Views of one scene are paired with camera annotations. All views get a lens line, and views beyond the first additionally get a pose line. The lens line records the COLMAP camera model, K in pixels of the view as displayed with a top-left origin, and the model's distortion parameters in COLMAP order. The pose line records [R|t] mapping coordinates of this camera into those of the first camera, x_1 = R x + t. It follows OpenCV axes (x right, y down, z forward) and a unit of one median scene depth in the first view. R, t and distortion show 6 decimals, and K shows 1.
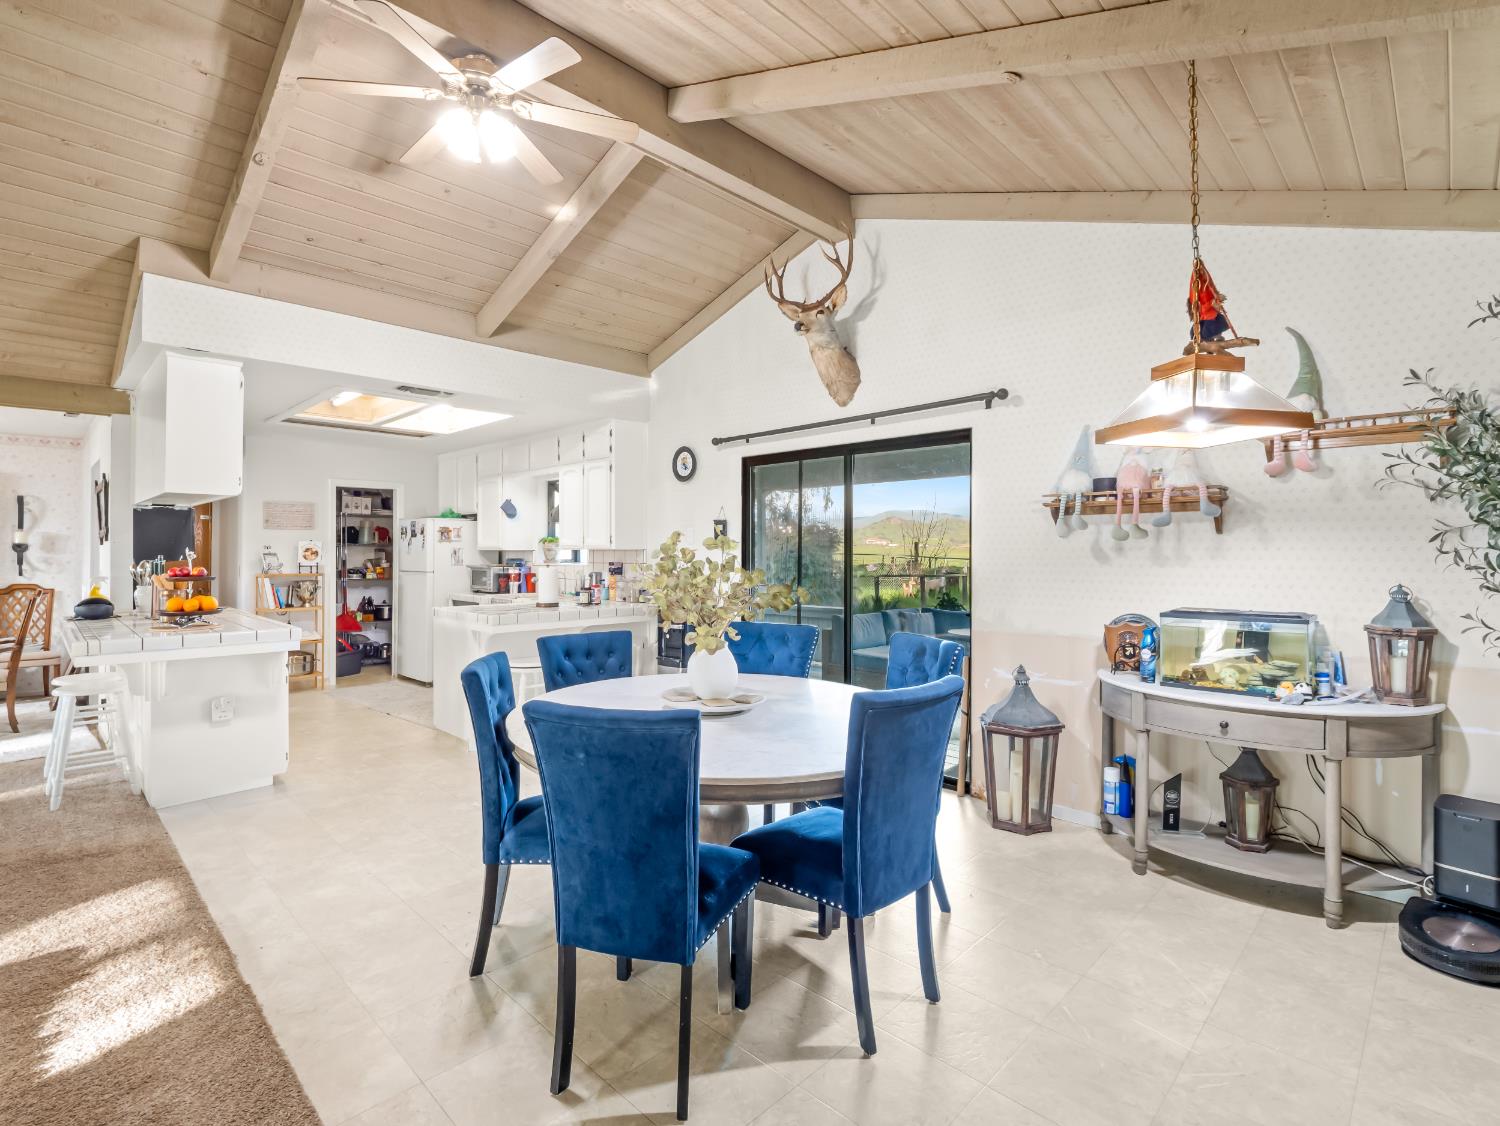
lens RADIAL K [[724.7, 0, 738.9], [0, 724.7, 548.0], [0, 0, 1]] dist [-0.002687, -0.000794]
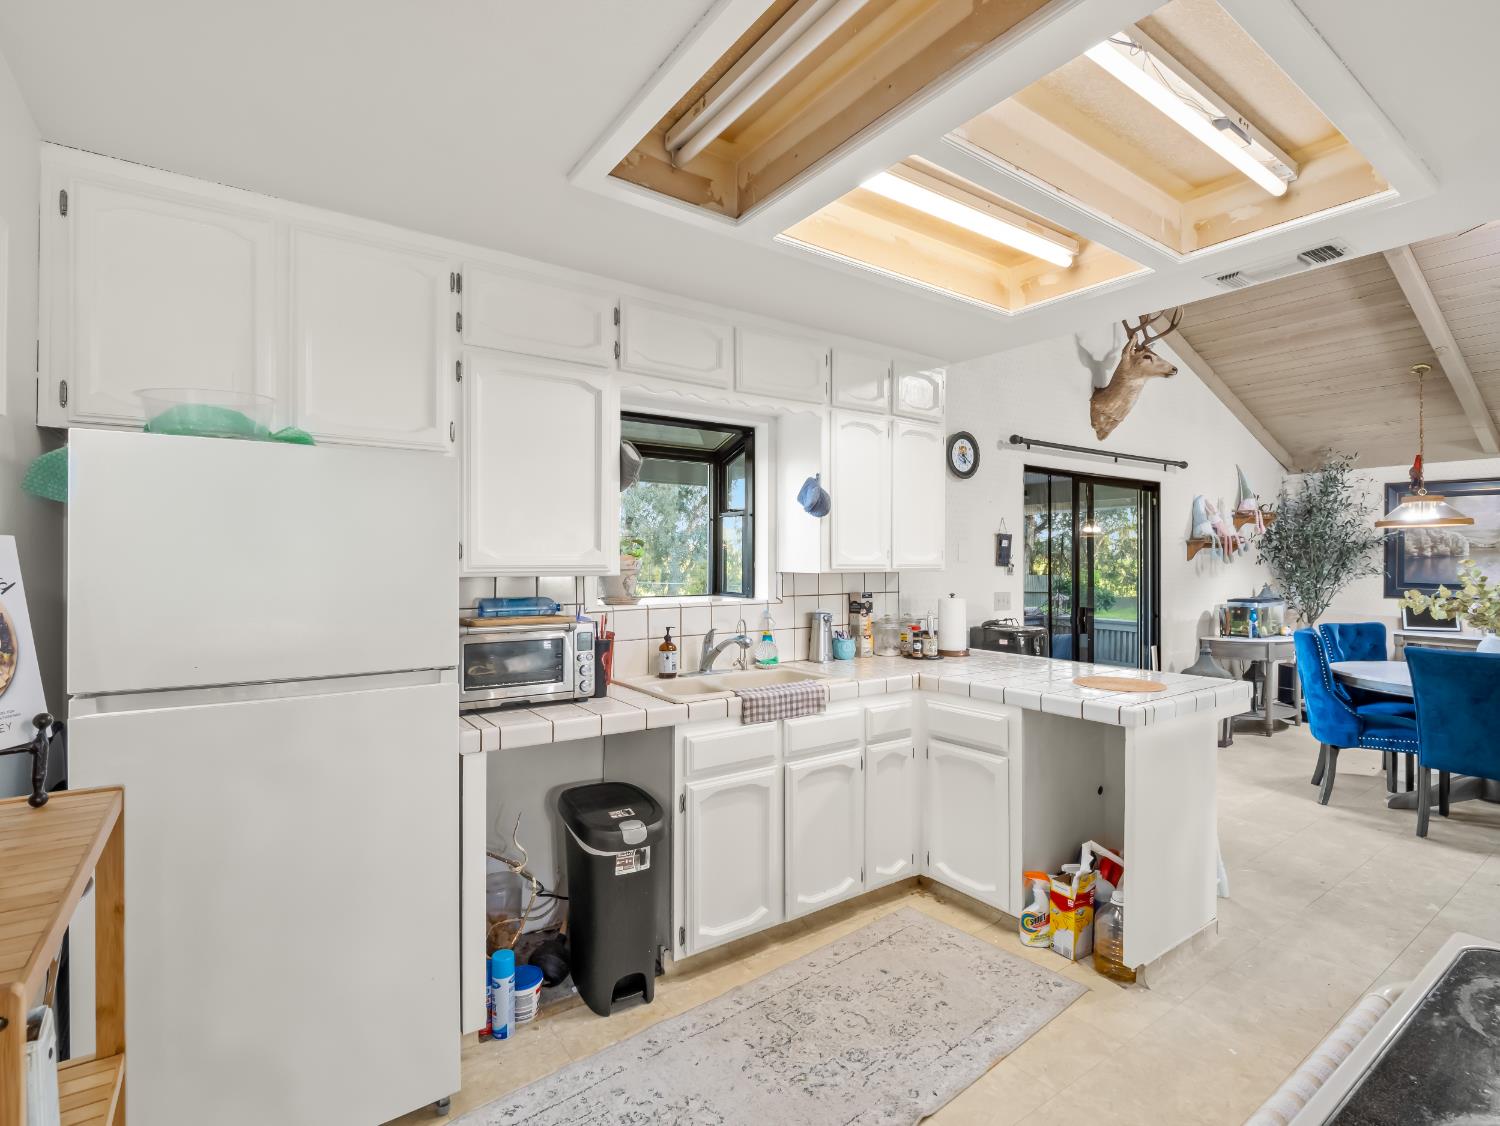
lens RADIAL K [[726.8, 0, 747.4], [0, 726.8, 559.5], [0, 0, 1]] dist [-0.013989, -0.000442]
pose [[0.176380, 0.001826, 0.984320, -0.684360], [-0.006000, 0.999982, -0.000780, -0.005503], [-0.984304, -0.005768, 0.176388, 0.877518]]
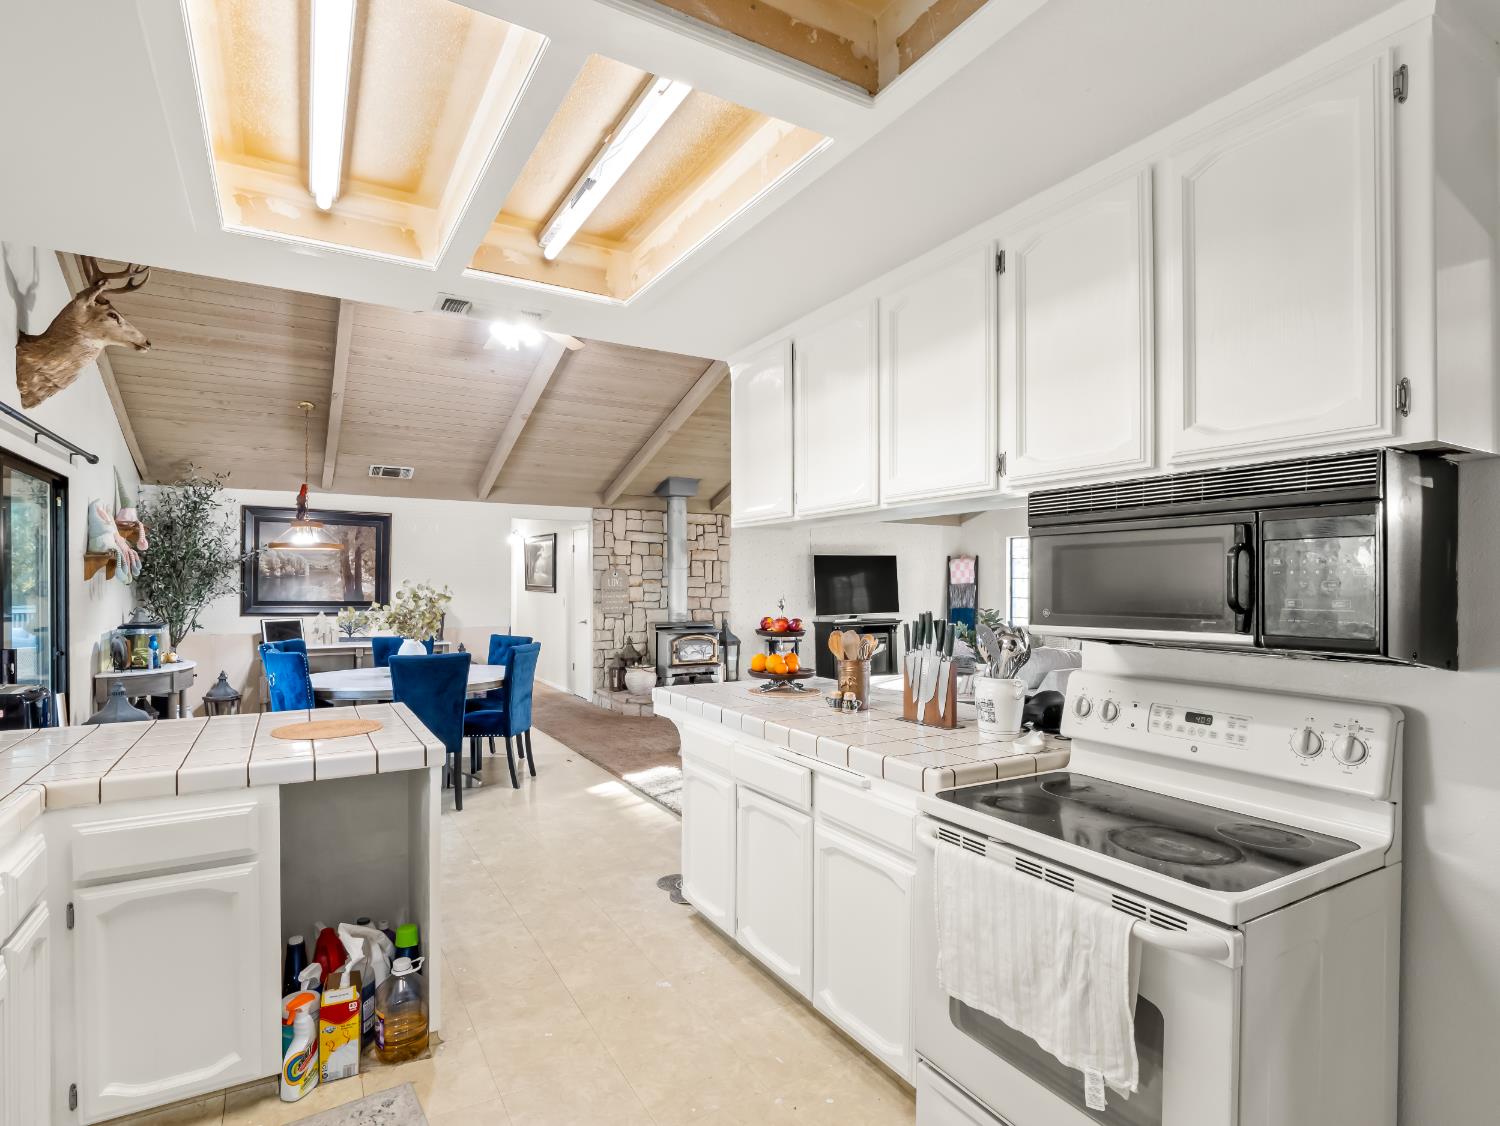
lens RADIAL K [[769.7, 0, 735.7], [0, 769.7, 584.7], [0, 0, 1]] dist [-0.017000, 0.000185]
pose [[-0.966083, -0.003137, 0.258211, -0.525384], [-0.003102, 0.999995, 0.000544, -0.006089], [-0.258211, -0.000275, -0.966088, 1.042370]]
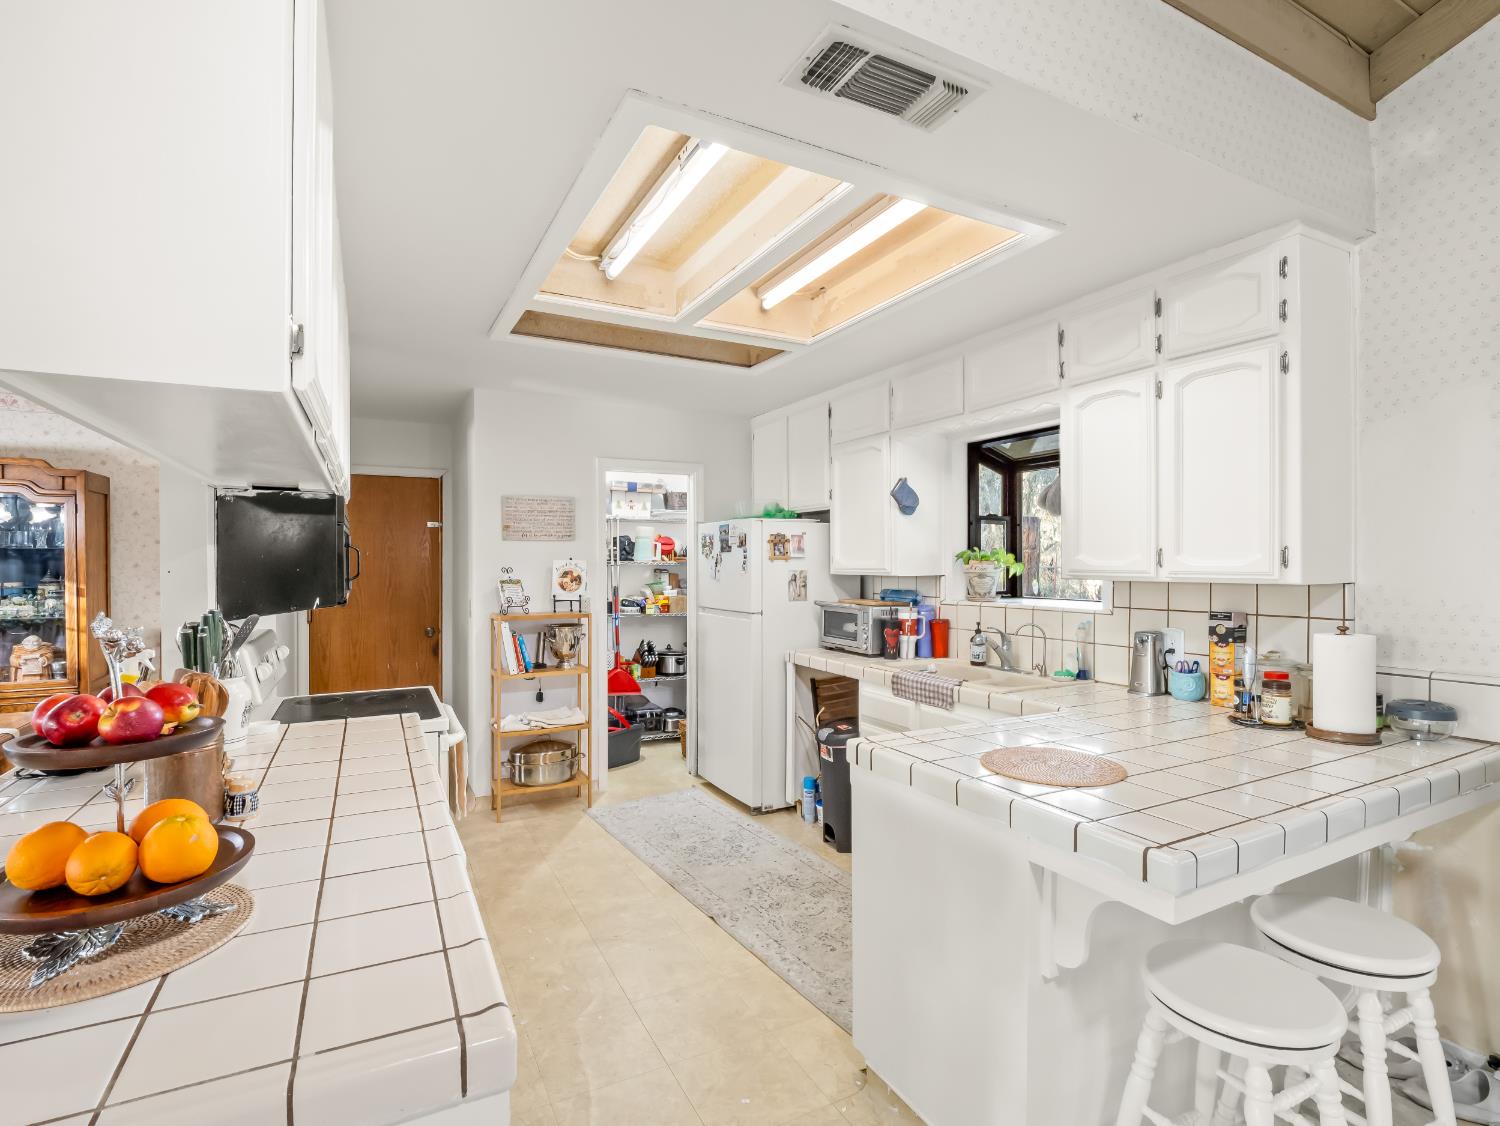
lens RADIAL K [[727.7, 0, 741.6], [0, 727.7, 571.2], [0, 0, 1]] dist [-0.010610, -0.000679]
pose [[0.952020, 0.002636, -0.306024, -0.271382], [0.002505, 0.999862, 0.016407, -0.009628], [0.306025, -0.016386, 0.951882, 0.468858]]
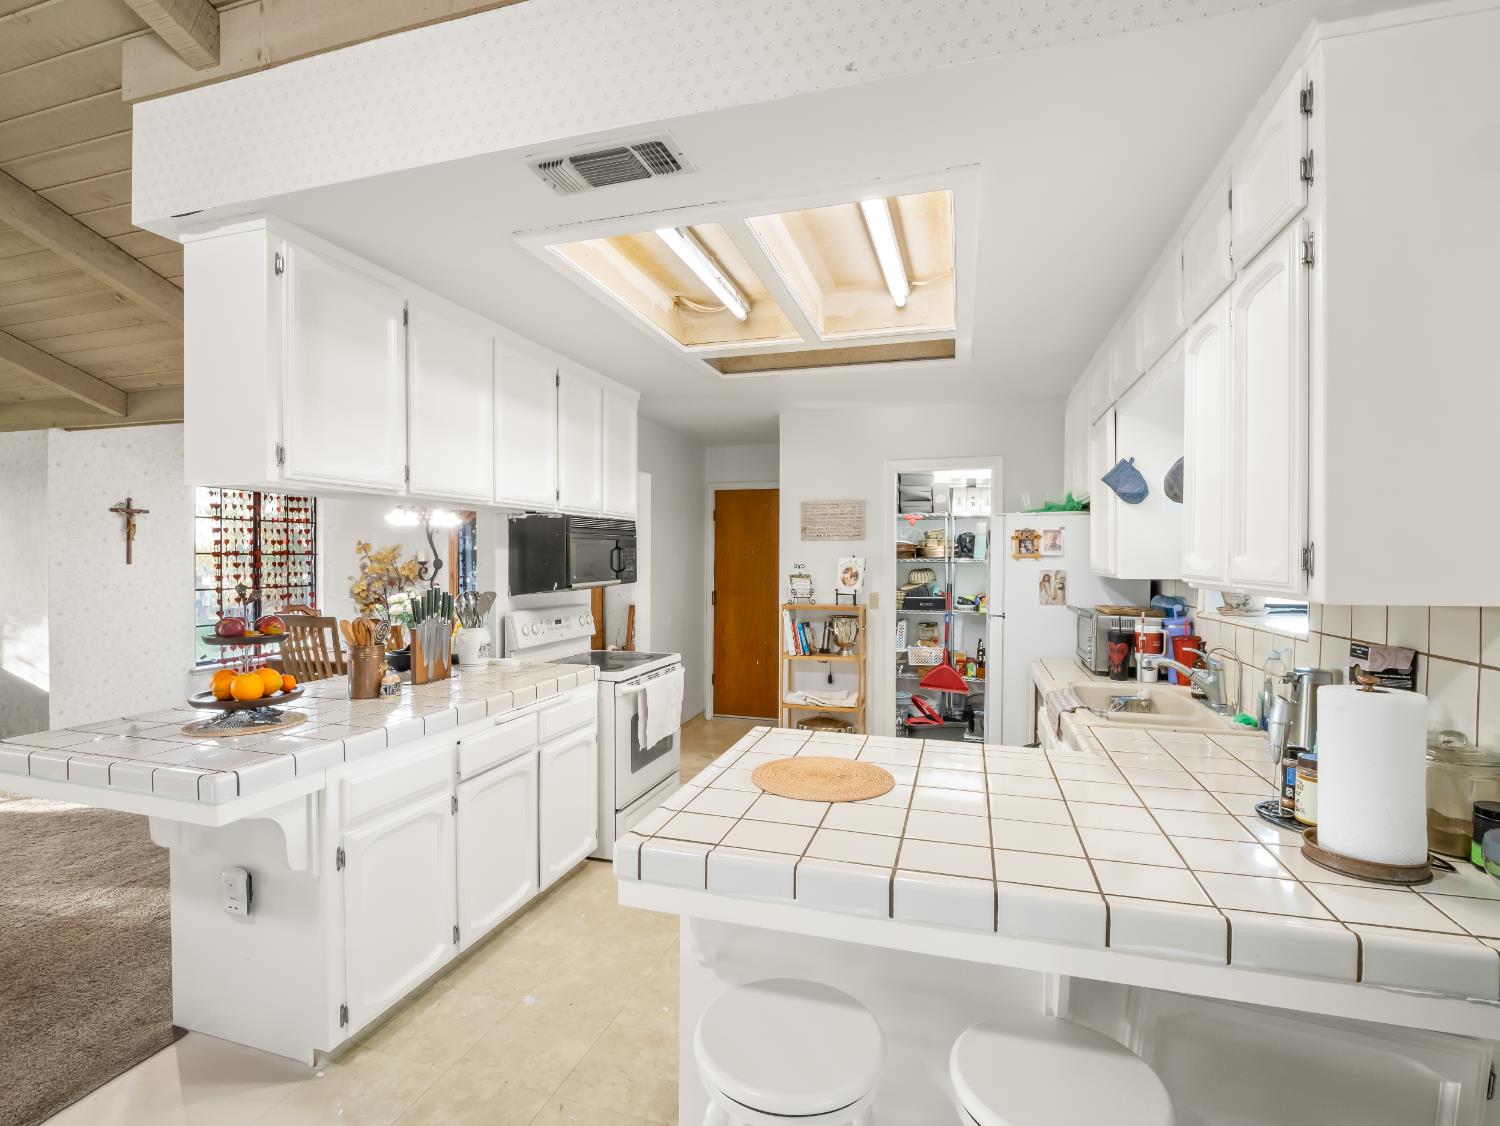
lens RADIAL K [[727.7, 0, 741.6], [0, 727.7, 571.2], [0, 0, 1]] dist [-0.010610, -0.000679]
pose [[0.464667, 0.017843, -0.885306, -0.045206], [0.001694, 0.999777, 0.021040, -0.011118], [0.885484, -0.011276, 0.464533, 0.607511]]
